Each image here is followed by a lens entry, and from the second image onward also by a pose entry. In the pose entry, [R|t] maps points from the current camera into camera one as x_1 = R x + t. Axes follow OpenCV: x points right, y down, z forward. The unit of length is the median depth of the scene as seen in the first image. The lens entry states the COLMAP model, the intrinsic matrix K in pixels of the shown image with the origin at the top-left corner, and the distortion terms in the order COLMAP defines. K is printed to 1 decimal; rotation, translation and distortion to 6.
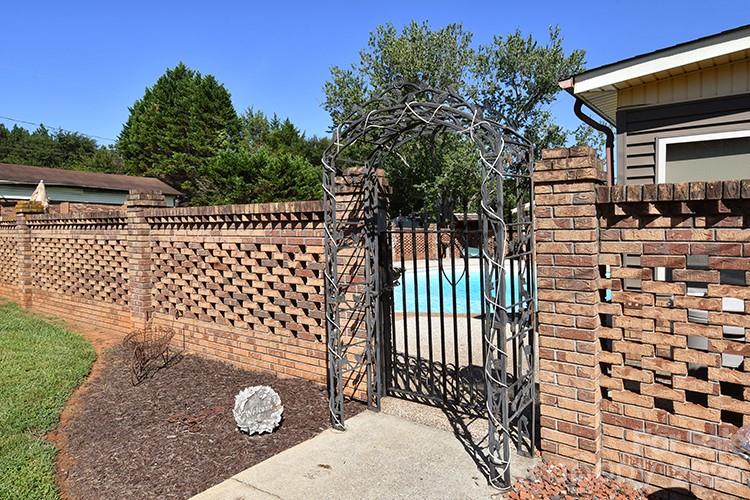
lens RADIAL K [[474.1, 0, 380.9], [0, 474.1, 244.6], [0, 0, 1]] dist [0.027916, -0.003370]
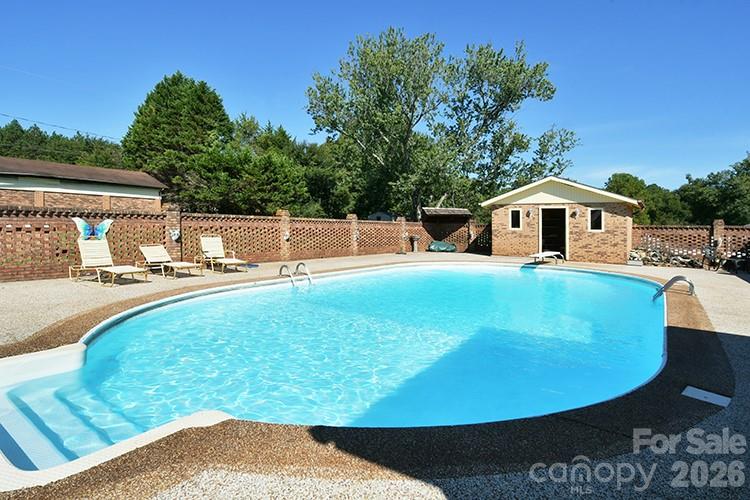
lens RADIAL K [[381.6, 0, 388.2], [0, 381.6, 237.4], [0, 0, 1]] dist [0.011812, -0.008073]
pose [[0.998128, 0.010594, 0.060229, 0.019226], [-0.010660, 0.999943, 0.000776, -0.002564], [-0.060218, -0.001417, 0.998184, 0.126808]]
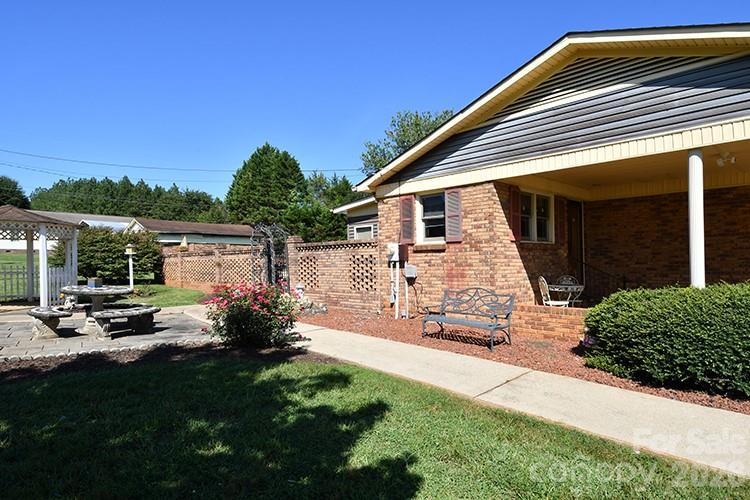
lens RADIAL K [[417.9, 0, 374.7], [0, 417.9, 258.2], [0, 0, 1]] dist [0.022972, -0.013519]
pose [[0.986012, -0.016889, -0.165819, 0.125423], [0.010768, 0.999229, -0.037744, 0.012843], [0.166328, 0.035431, 0.985434, -0.199244]]
